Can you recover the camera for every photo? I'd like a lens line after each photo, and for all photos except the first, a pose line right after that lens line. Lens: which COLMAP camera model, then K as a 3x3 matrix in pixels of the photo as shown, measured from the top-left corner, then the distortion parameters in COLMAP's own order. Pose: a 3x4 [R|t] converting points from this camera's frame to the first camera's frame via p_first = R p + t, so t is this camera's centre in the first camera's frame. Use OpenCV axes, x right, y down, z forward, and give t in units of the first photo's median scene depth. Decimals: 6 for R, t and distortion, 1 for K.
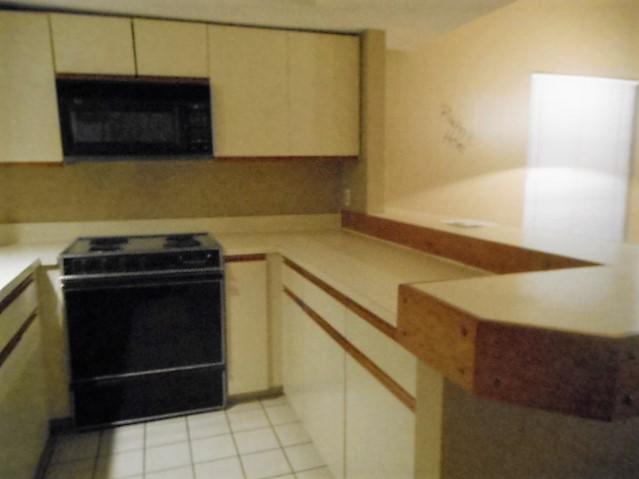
lens RADIAL K [[485.5, 0, 319.5], [0, 485.5, 239.5], [0, 0, 1]] dist [-0.006193, 0.003973]
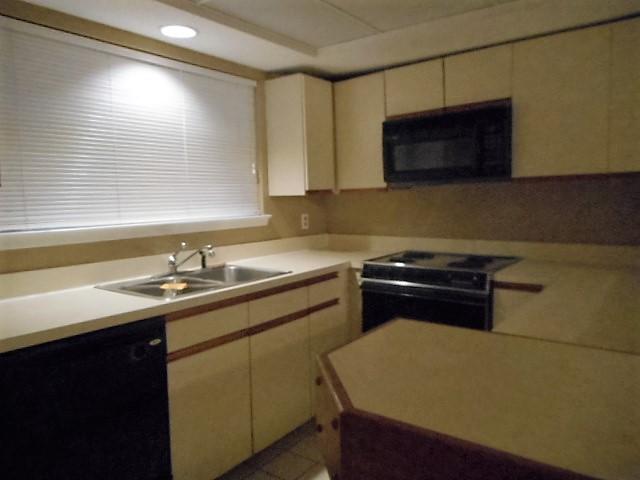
lens RADIAL K [[486.3, 0, 320.0], [0, 486.3, 240.0], [0, 0, 1]] dist [-0.006193, 0.003973]
pose [[0.561505, 0.067381, -0.824725, 0.400953], [-0.091702, 0.995607, 0.018908, -0.033761], [0.822376, 0.065013, 0.565218, 0.160672]]
